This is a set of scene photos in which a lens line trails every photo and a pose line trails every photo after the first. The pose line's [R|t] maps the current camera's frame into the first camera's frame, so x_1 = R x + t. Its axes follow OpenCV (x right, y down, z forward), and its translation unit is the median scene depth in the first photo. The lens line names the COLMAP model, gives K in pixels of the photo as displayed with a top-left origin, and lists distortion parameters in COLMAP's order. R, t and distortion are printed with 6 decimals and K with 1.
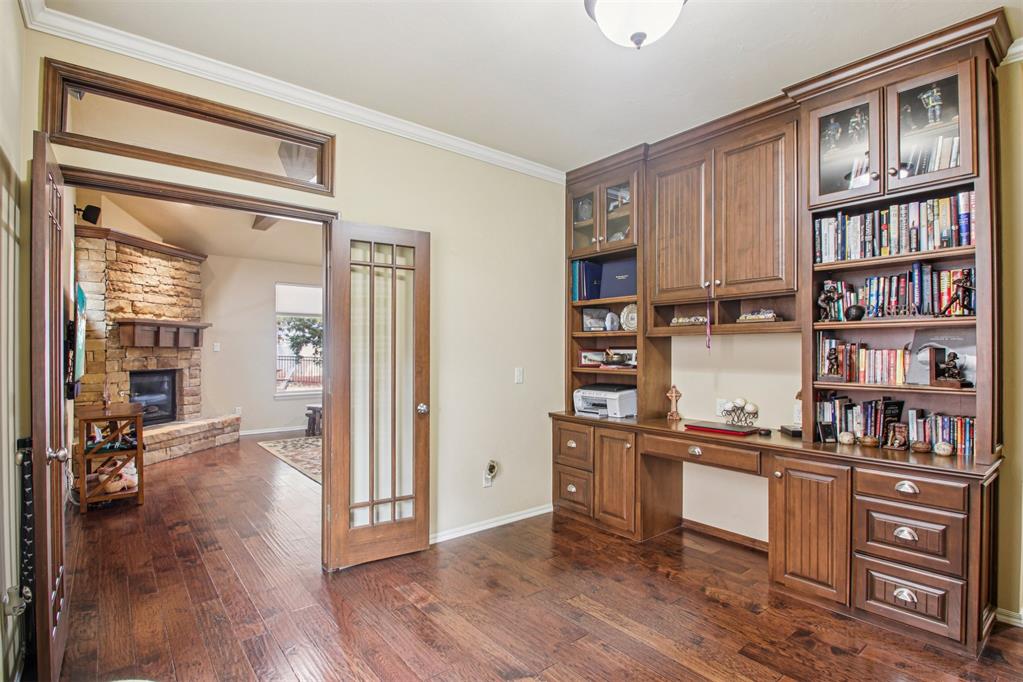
lens RADIAL K [[506.9, 0, 511.6], [0, 506.9, 340.6], [0, 0, 1]] dist [-0.000860, -0.000478]
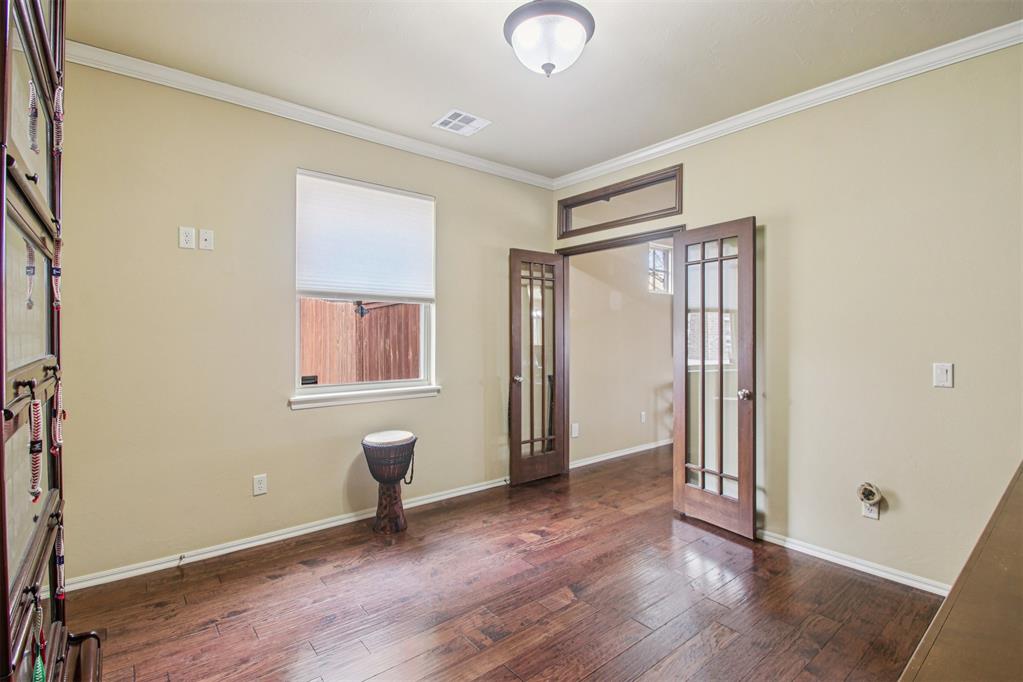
lens RADIAL K [[473.0, 0, 510.7], [0, 473.0, 340.9], [0, 0, 1]] dist [0.004938, 0.000131]
pose [[0.015289, -0.003335, -0.999878, 0.784363], [-0.004651, 0.999983, -0.003407, 0.036558], [0.999872, 0.004703, 0.015274, 0.550581]]
